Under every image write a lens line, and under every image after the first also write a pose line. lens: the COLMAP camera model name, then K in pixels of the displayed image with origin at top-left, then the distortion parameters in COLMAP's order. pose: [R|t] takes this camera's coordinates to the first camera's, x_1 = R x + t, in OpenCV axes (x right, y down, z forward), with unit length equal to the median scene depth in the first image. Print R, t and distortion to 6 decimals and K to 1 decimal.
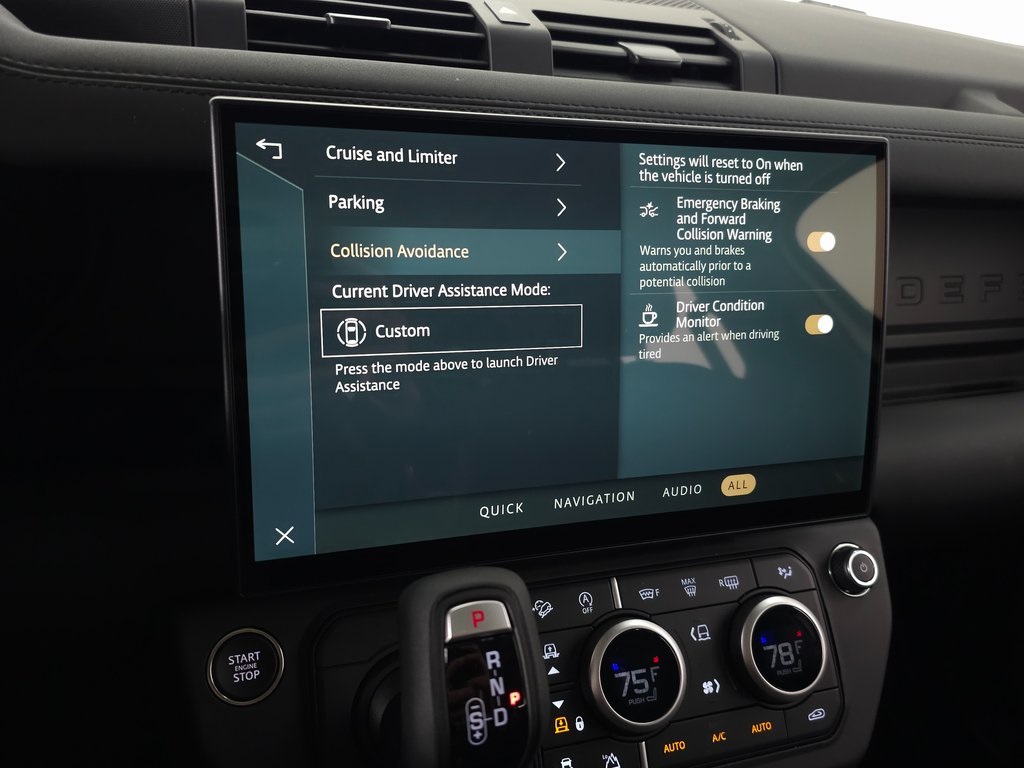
lens RADIAL K [[837.5, 0, 514.0], [0, 837.5, 377.3], [0, 0, 1]] dist [0.054439, -0.091515]
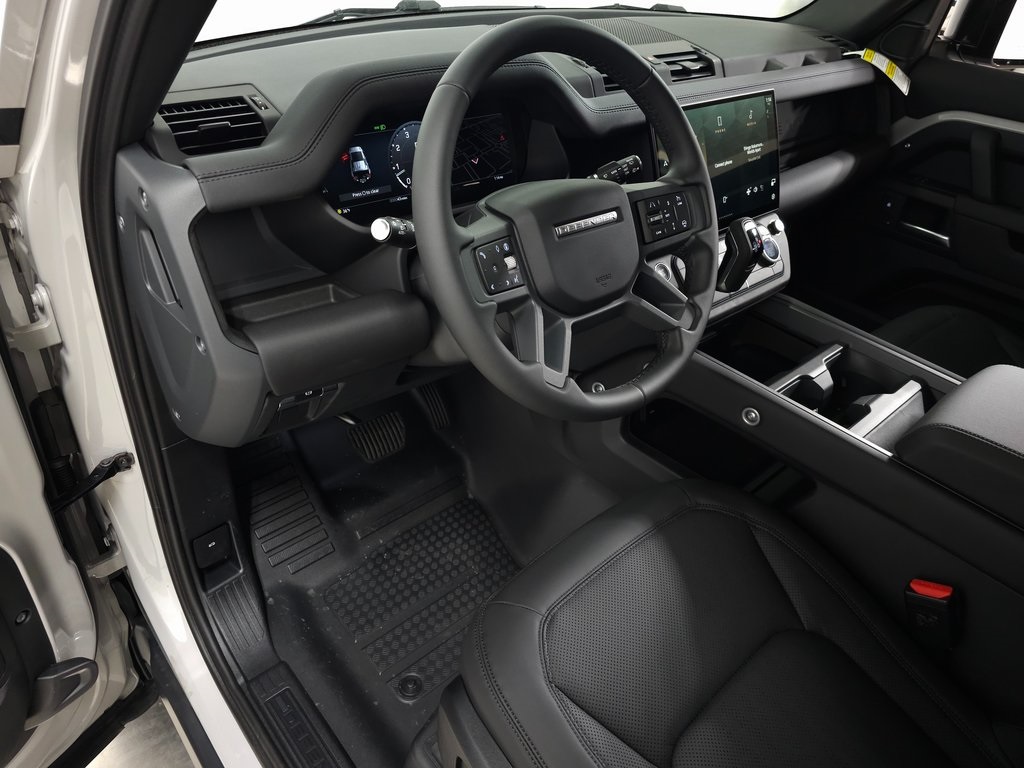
lens RADIAL K [[697.3, 0, 506.2], [0, 697.3, 376.4], [0, 0, 1]] dist [0.056687, -0.076441]
pose [[0.924506, -0.257073, 0.281429, -1.664034], [0.207222, 0.958669, 0.194971, 0.041667], [-0.319919, -0.121934, 0.939566, -1.449435]]
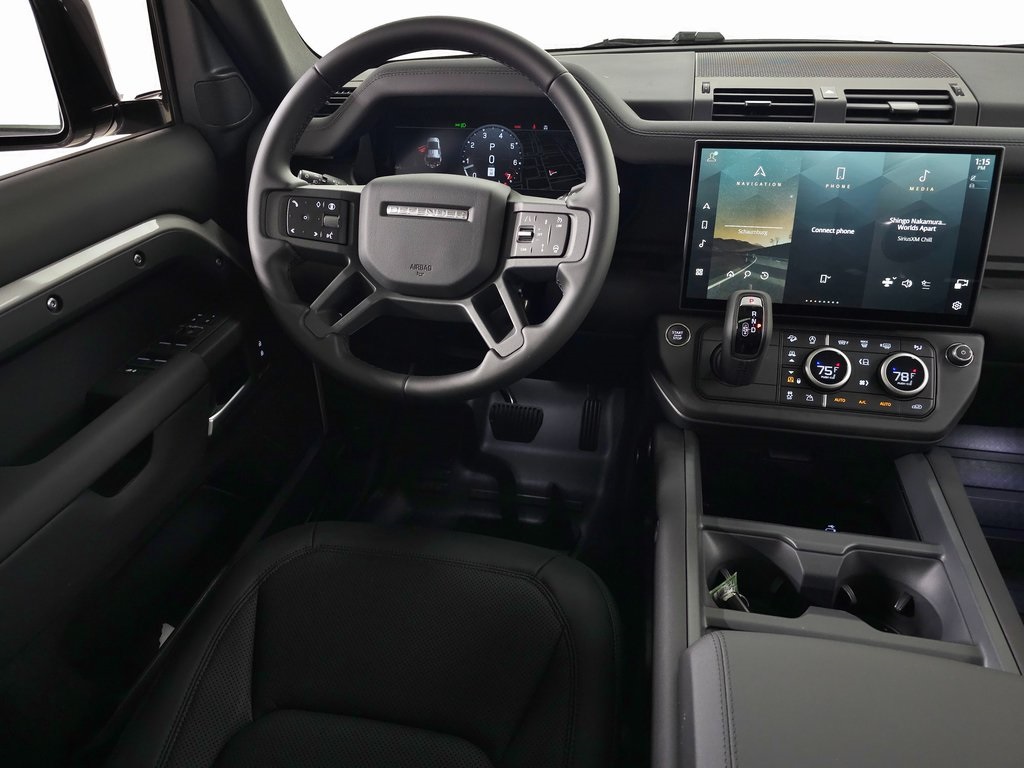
lens RADIAL K [[688.0, 0, 511.6], [0, 688.0, 386.1], [0, 0, 1]] dist [0.043810, -0.049389]
pose [[0.844912, 0.154999, -0.511956, 0.406713], [-0.124699, 0.987801, 0.093266, 0.324216], [0.520167, -0.014961, 0.853933, -1.222899]]
